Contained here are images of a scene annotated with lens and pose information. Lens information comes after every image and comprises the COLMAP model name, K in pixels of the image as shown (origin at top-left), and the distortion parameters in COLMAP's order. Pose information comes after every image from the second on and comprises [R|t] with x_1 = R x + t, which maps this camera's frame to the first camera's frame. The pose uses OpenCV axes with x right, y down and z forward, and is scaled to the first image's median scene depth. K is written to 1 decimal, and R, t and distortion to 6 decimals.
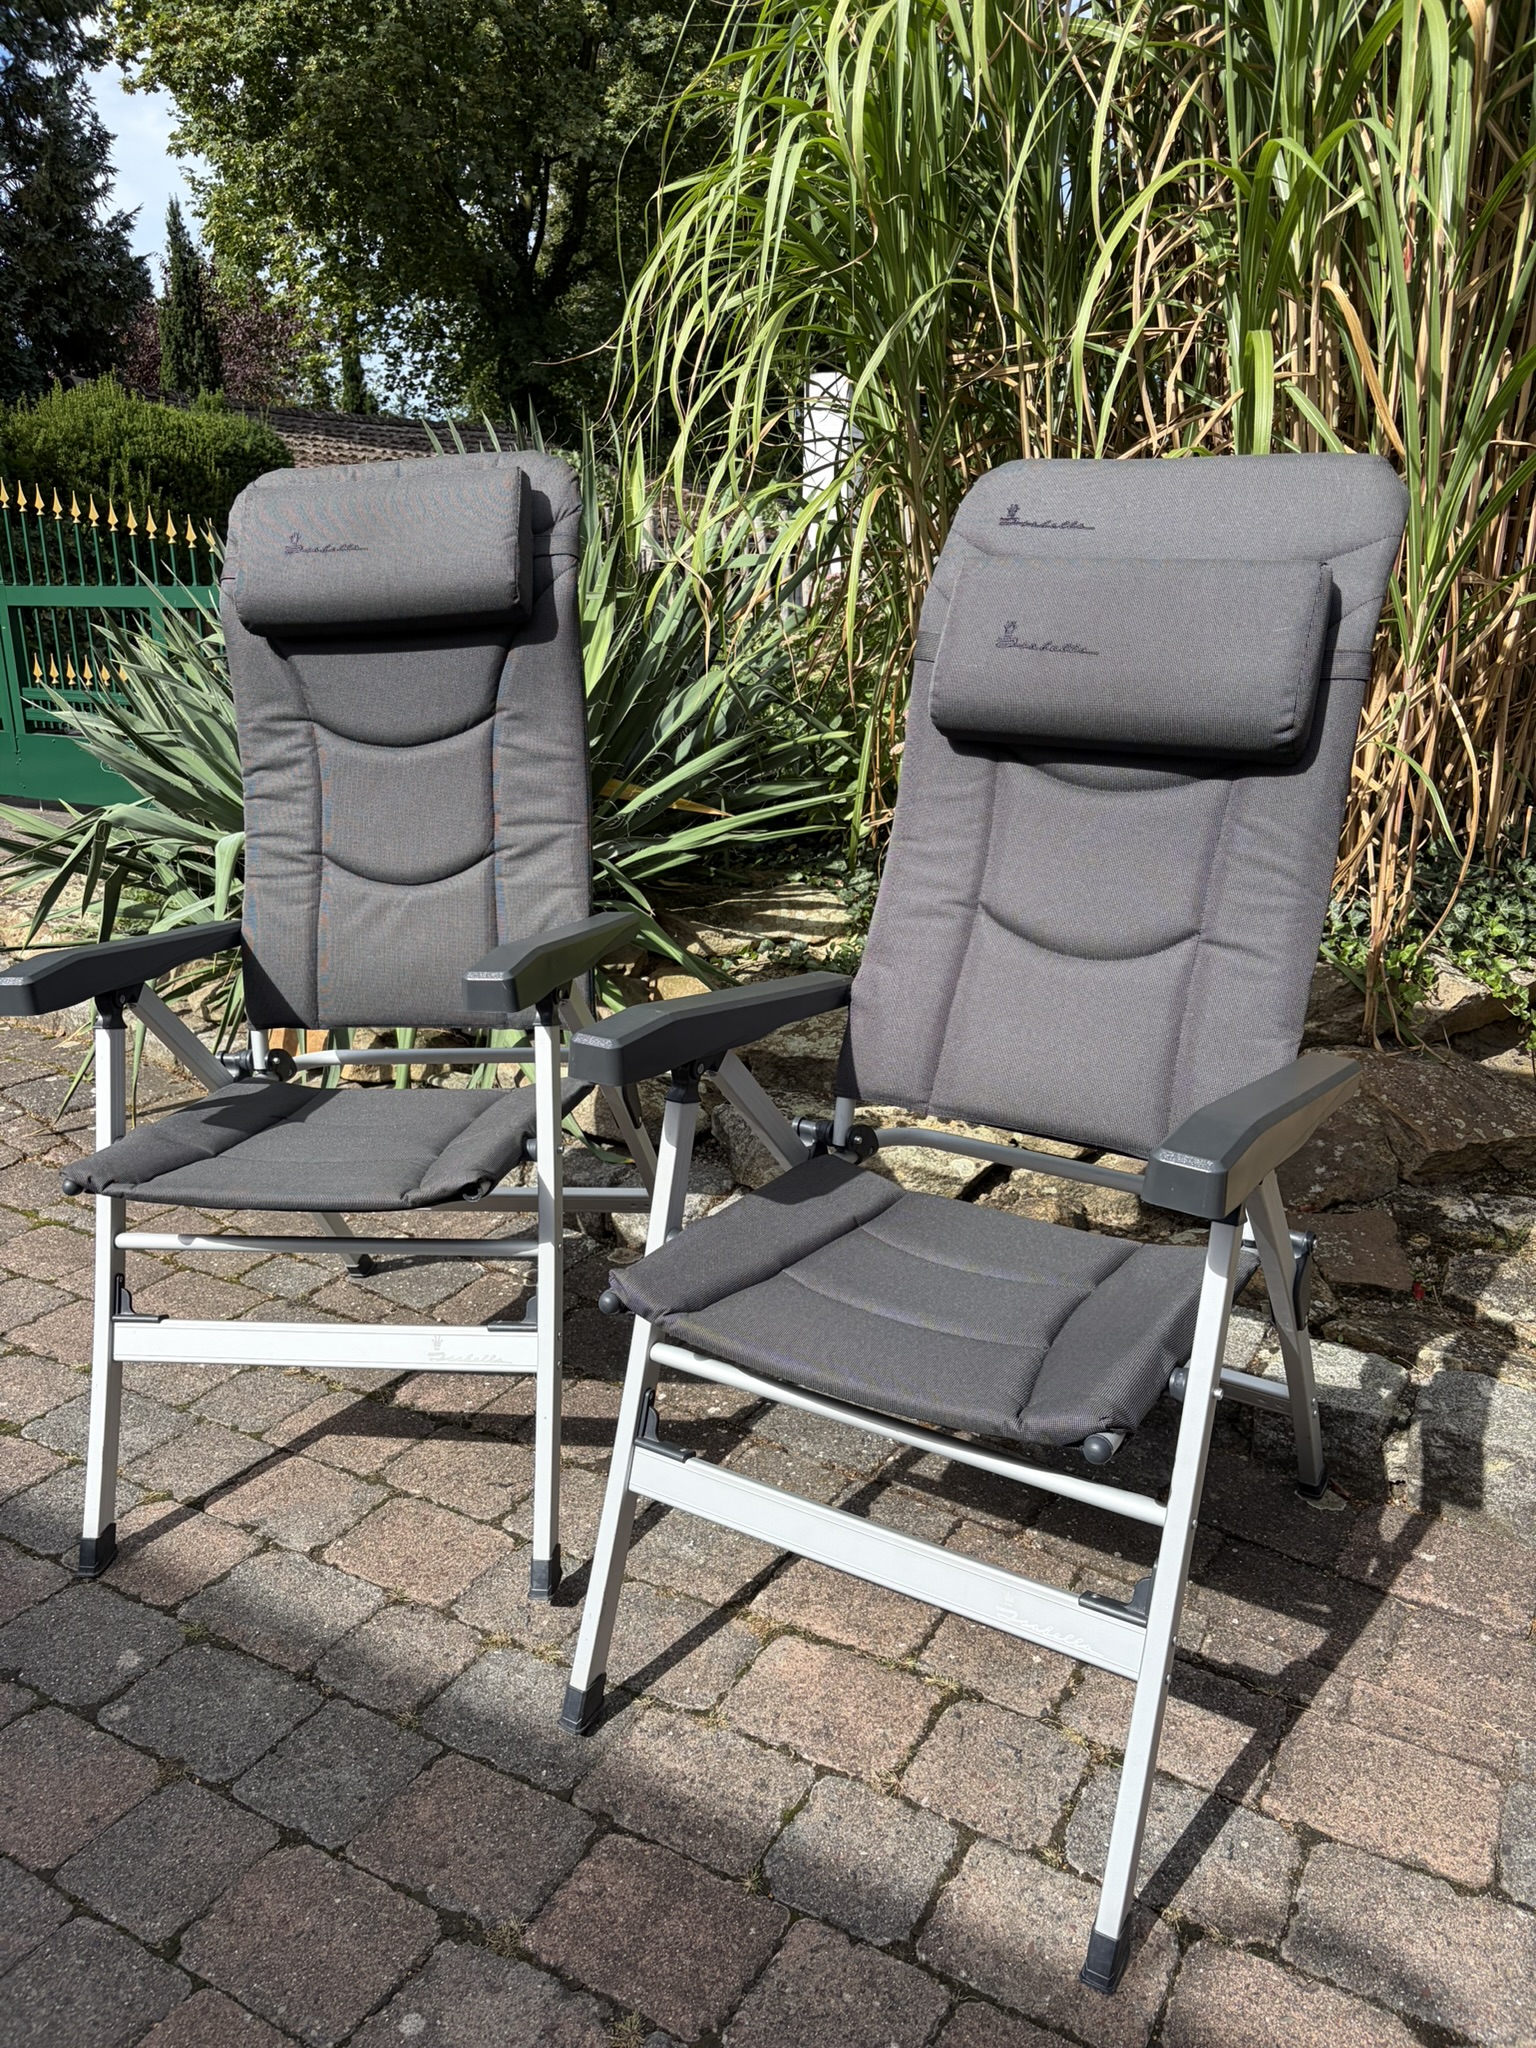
lens RADIAL K [[1561.5, 0, 769.6], [0, 1561.5, 1027.5], [0, 0, 1]] dist [0.032127, -0.029125]
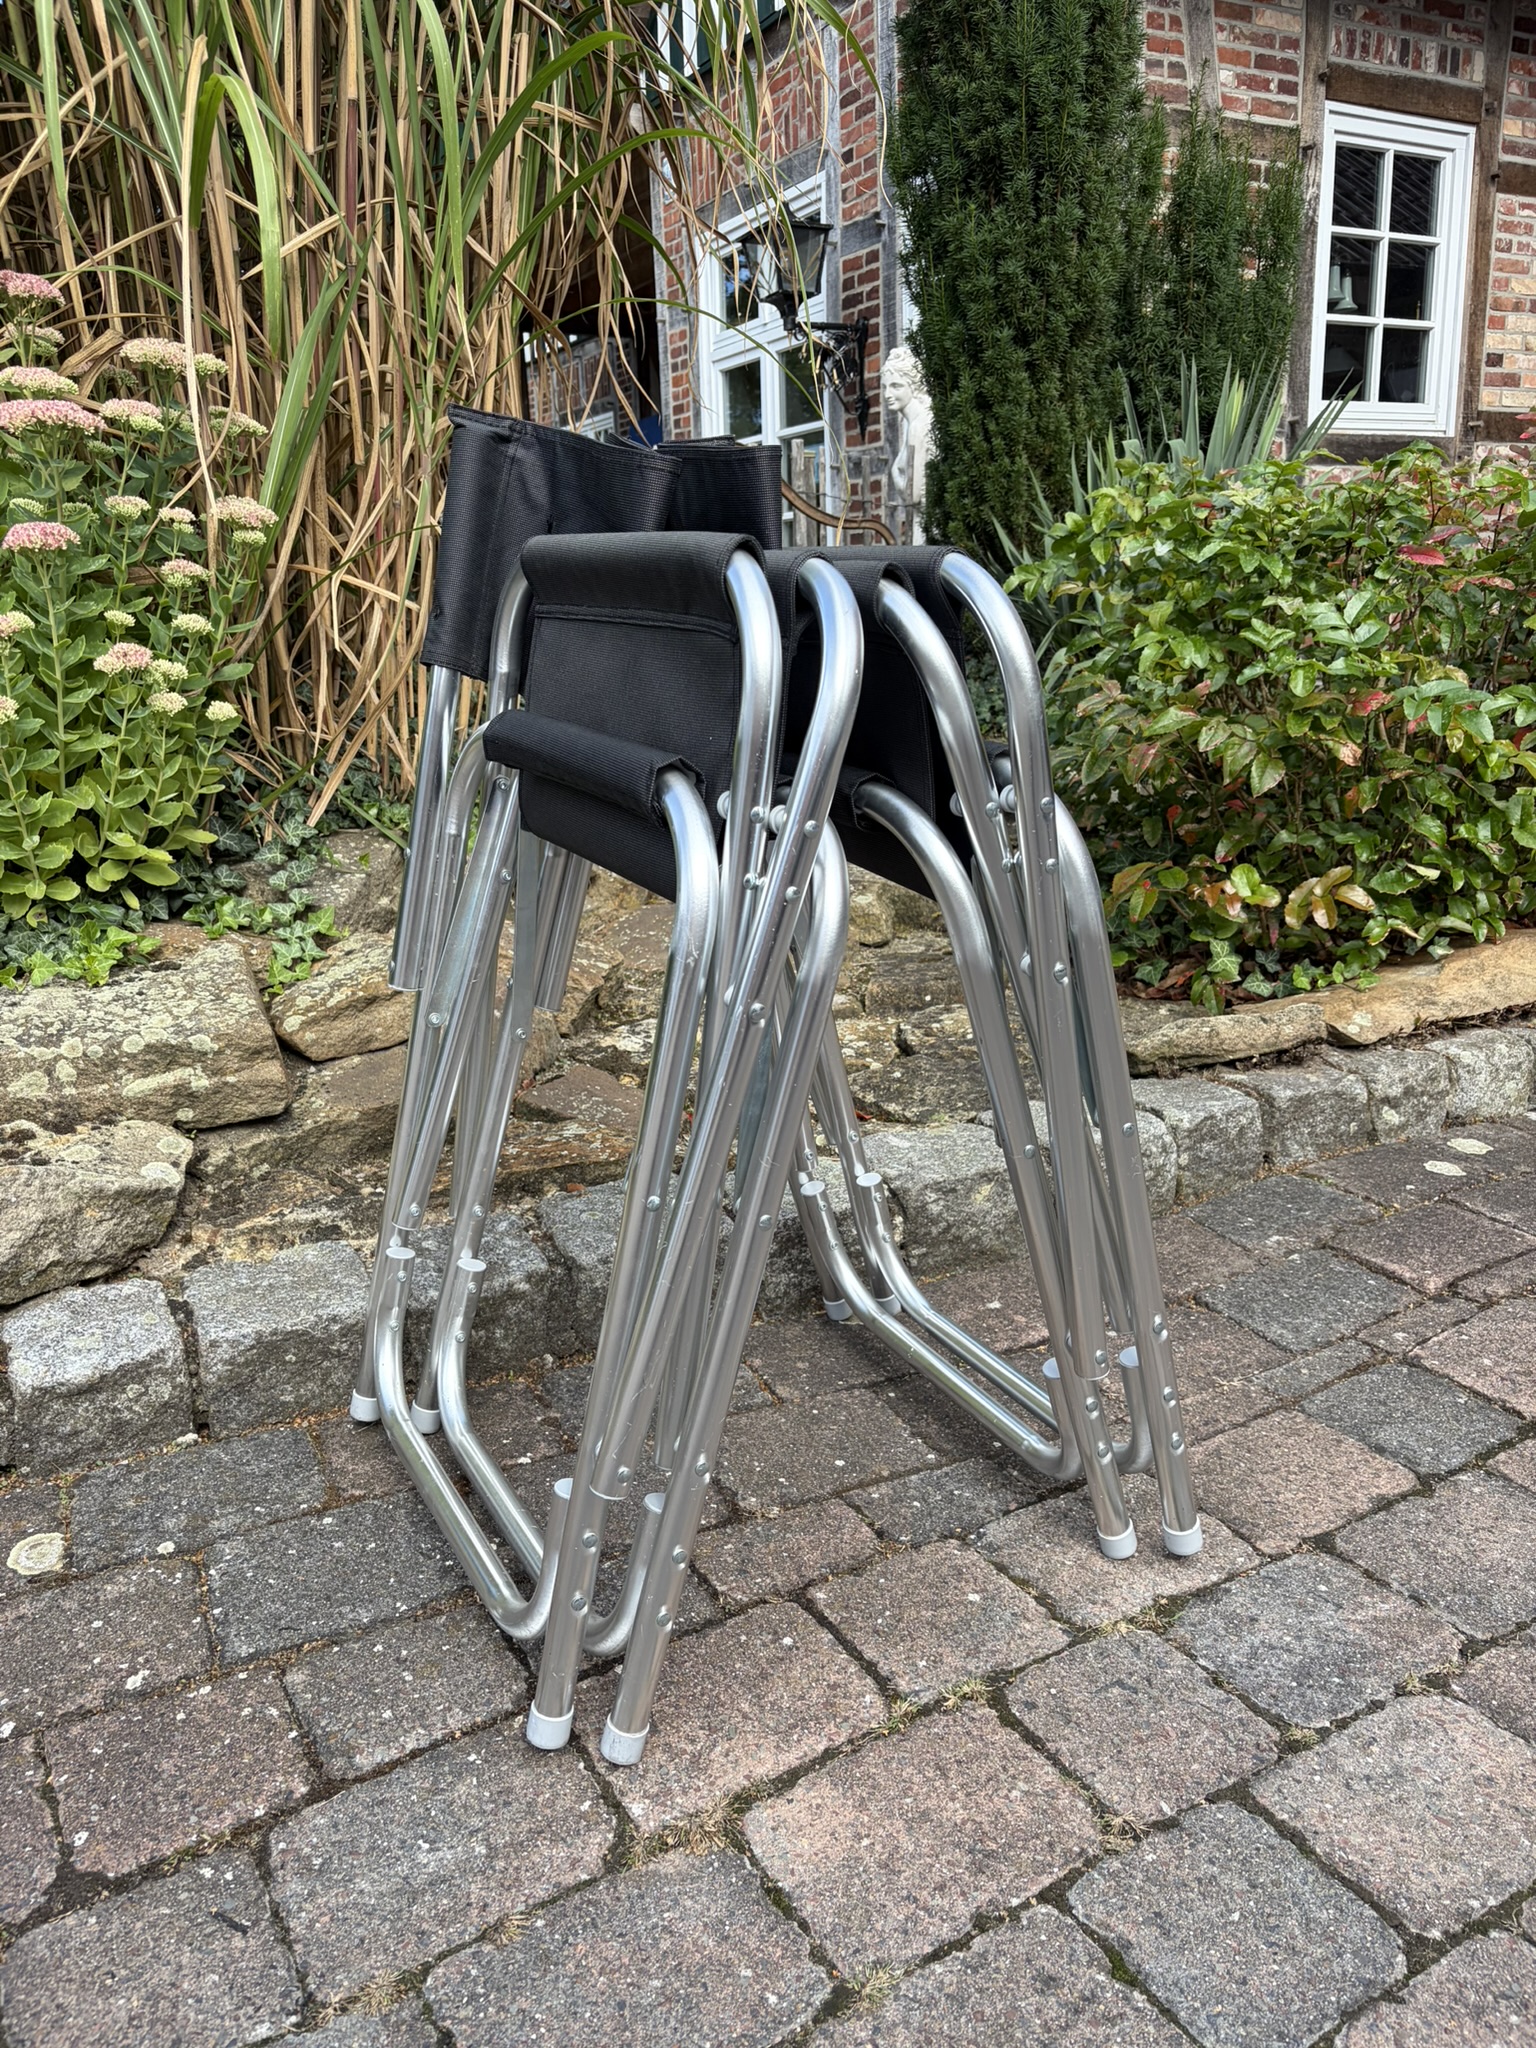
lens RADIAL K [[1561.5, 0, 771.5], [0, 1561.5, 1020.4], [0, 0, 1]] dist [0.032127, -0.029125]
pose [[0.474831, -0.226077, 0.850544, -0.380595], [0.276343, 0.955863, 0.099798, 0.045530], [-0.835566, 0.187654, 0.516348, 0.582672]]
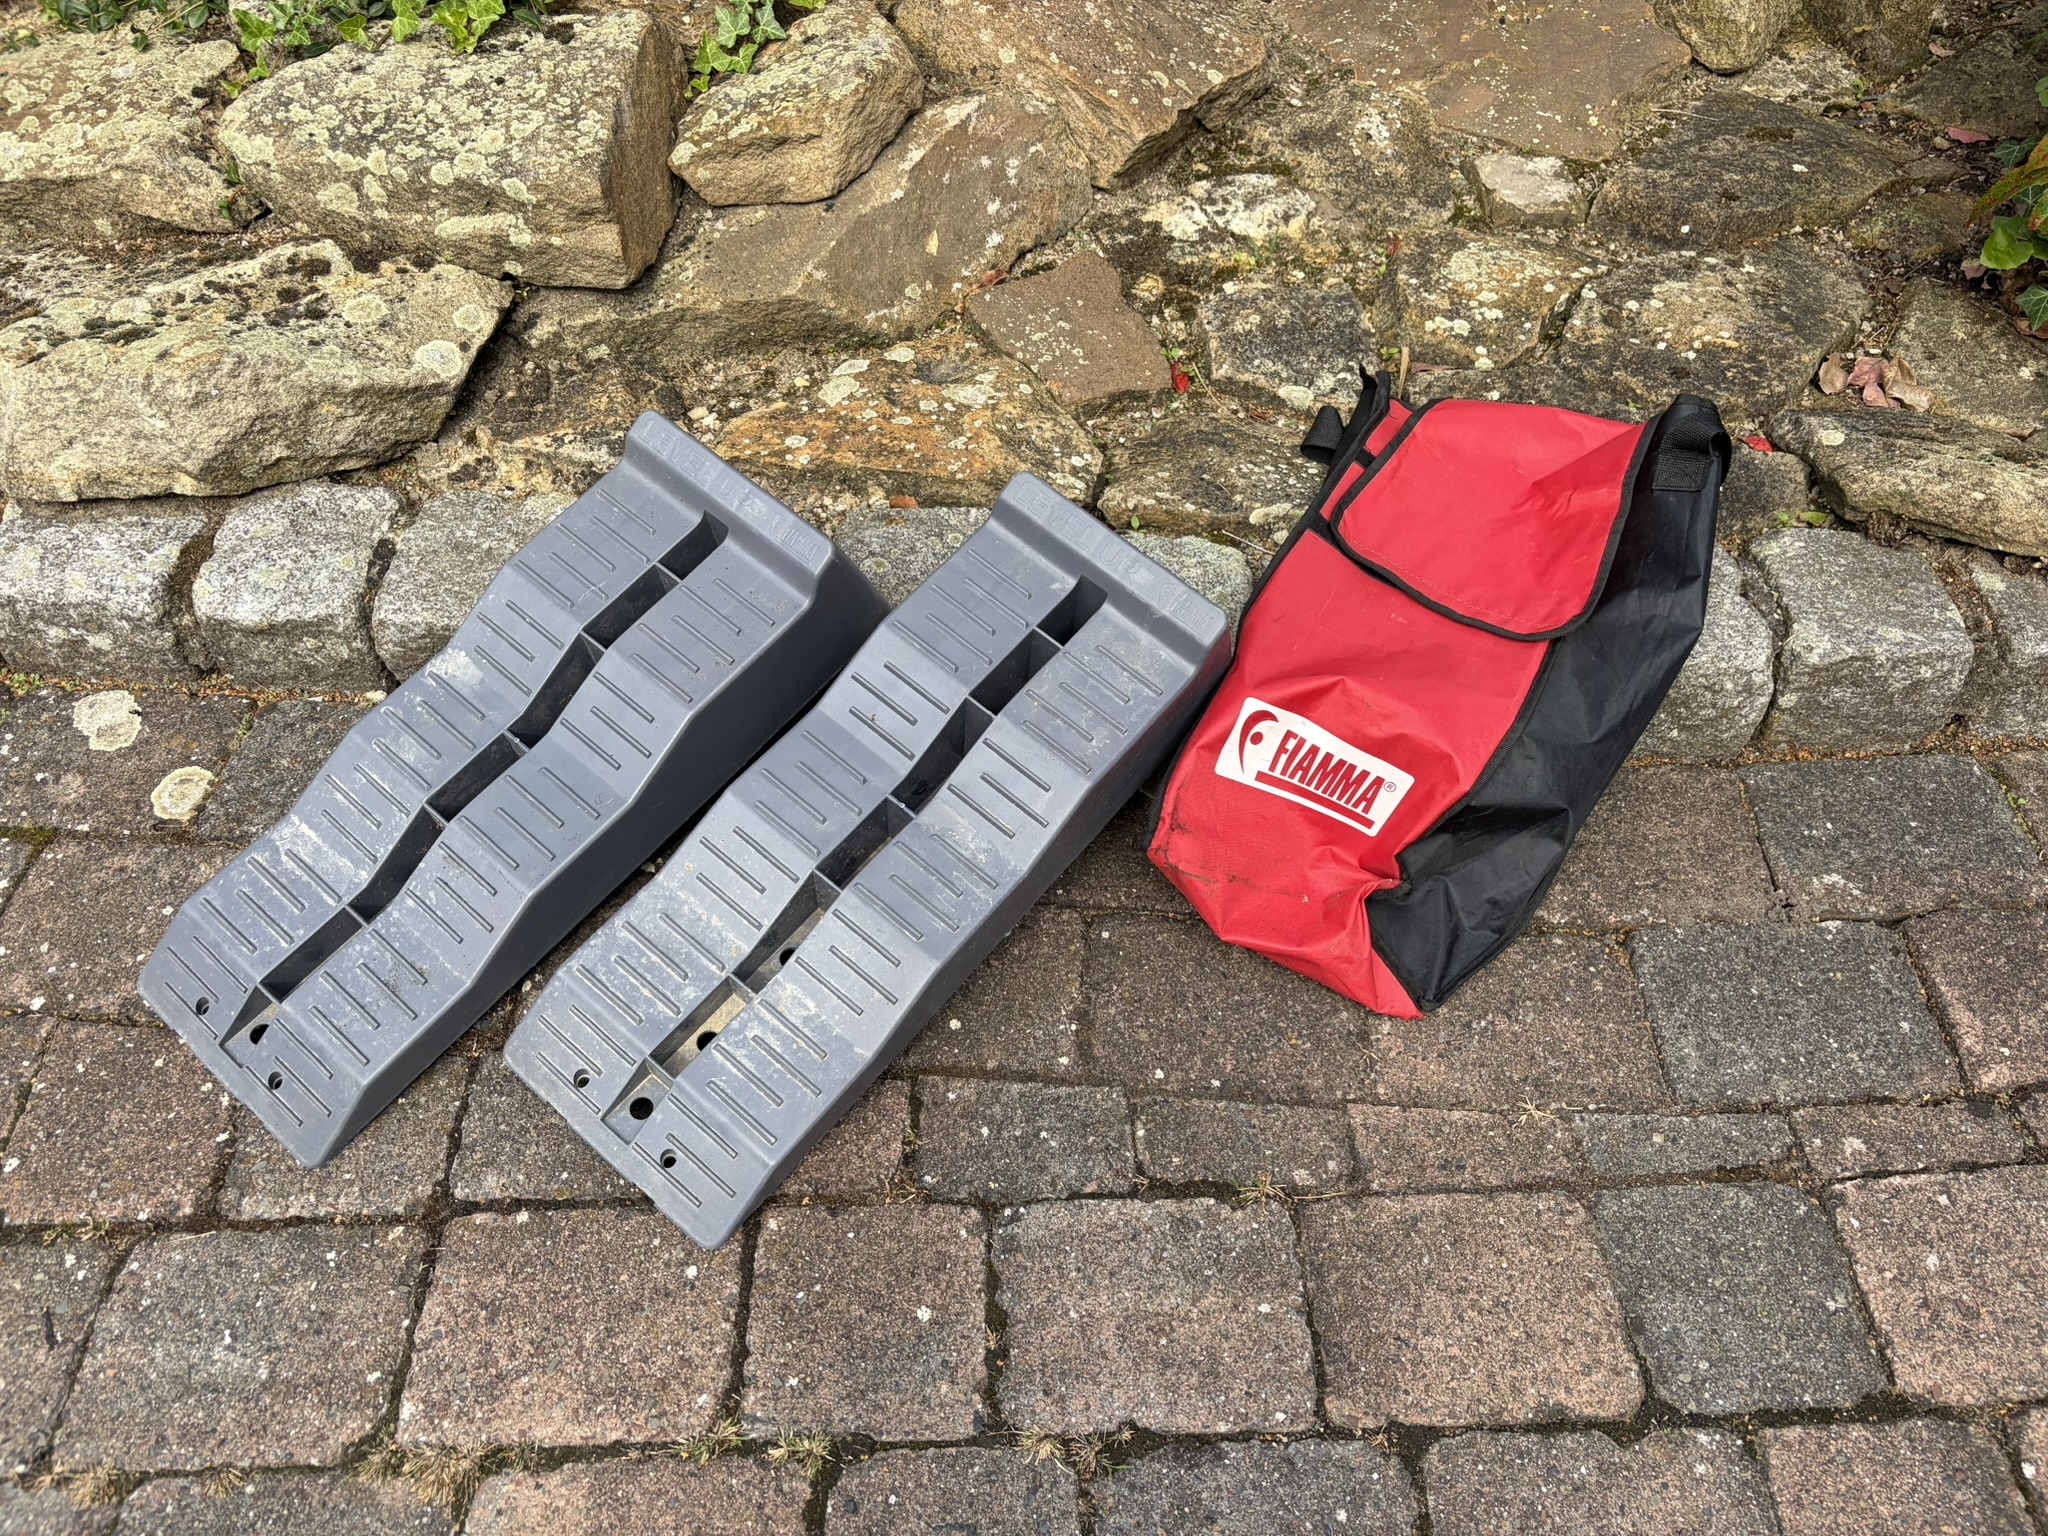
lens RADIAL K [[1561.5, 0, 1035.1], [0, 1561.5, 772.5], [0, 0, 1]] dist [0.032127, -0.029125]
pose [[0.848683, -0.377505, 0.370441, 0.055603], [0.136196, 0.832762, 0.536618, -0.074603], [-0.511065, -0.404966, 0.758165, 0.541470]]
